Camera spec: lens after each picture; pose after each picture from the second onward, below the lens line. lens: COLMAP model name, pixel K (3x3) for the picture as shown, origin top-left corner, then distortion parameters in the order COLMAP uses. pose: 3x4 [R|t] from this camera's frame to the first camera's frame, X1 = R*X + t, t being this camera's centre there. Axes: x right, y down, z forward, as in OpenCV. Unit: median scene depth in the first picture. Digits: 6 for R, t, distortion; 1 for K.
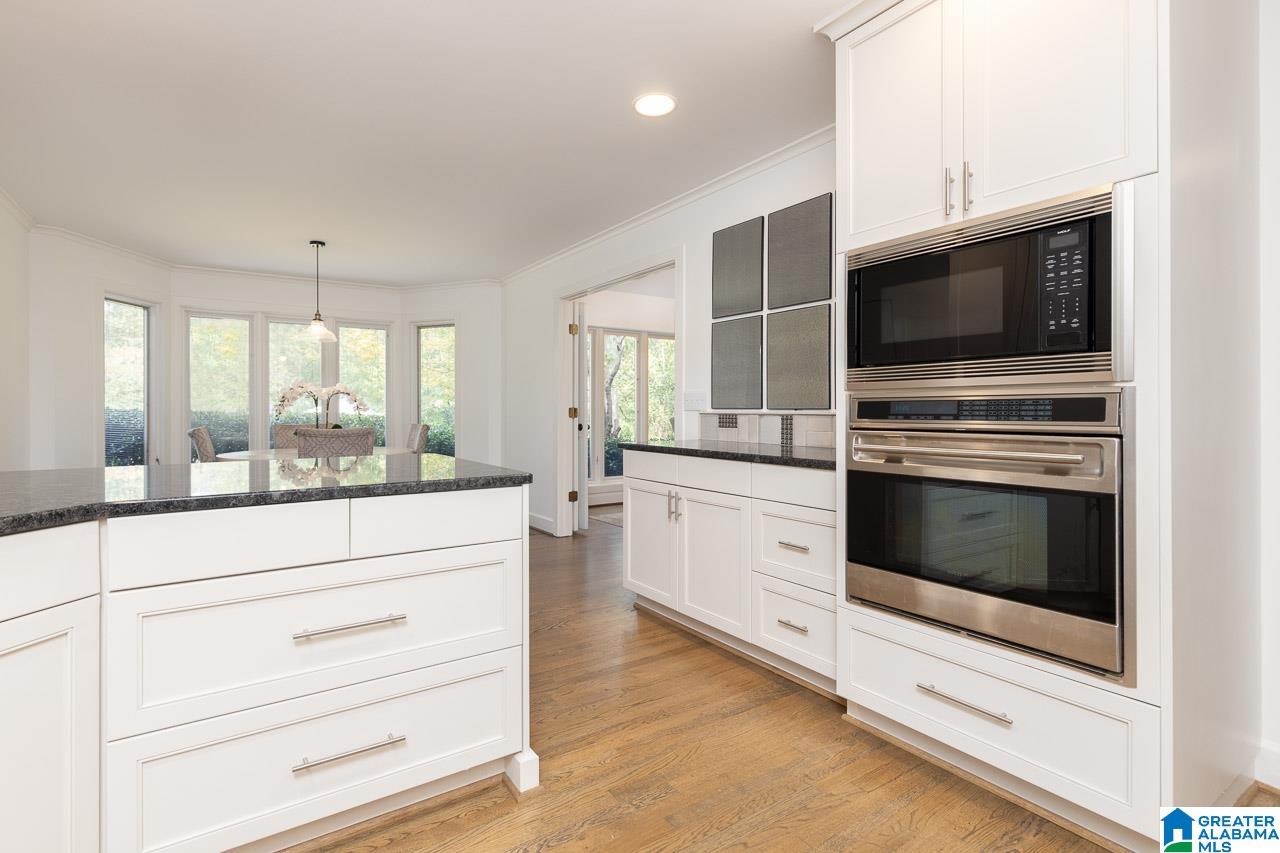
lens RADIAL K [[578.3, 0, 641.7], [0, 578.3, 407.2], [0, 0, 1]] dist [-0.000993, -0.000103]
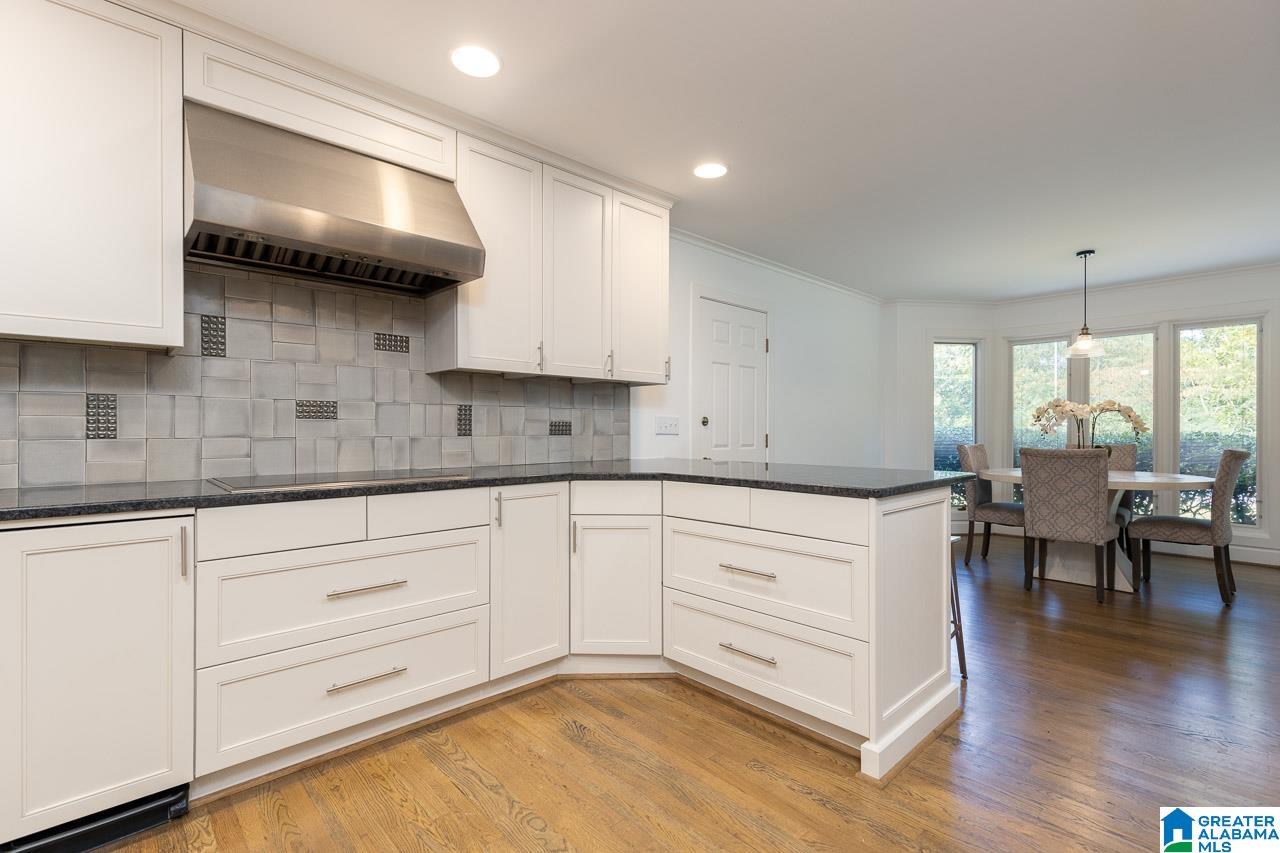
lens RADIAL K [[595.2, 0, 640.0], [0, 595.2, 426.5], [0, 0, 1]] dist [-0.001277, -0.000001]
pose [[0.147045, -0.002660, -0.989126, 0.291785], [0.003525, 0.999991, -0.002165, -0.000843], [0.989124, -0.003168, 0.147053, 0.138375]]
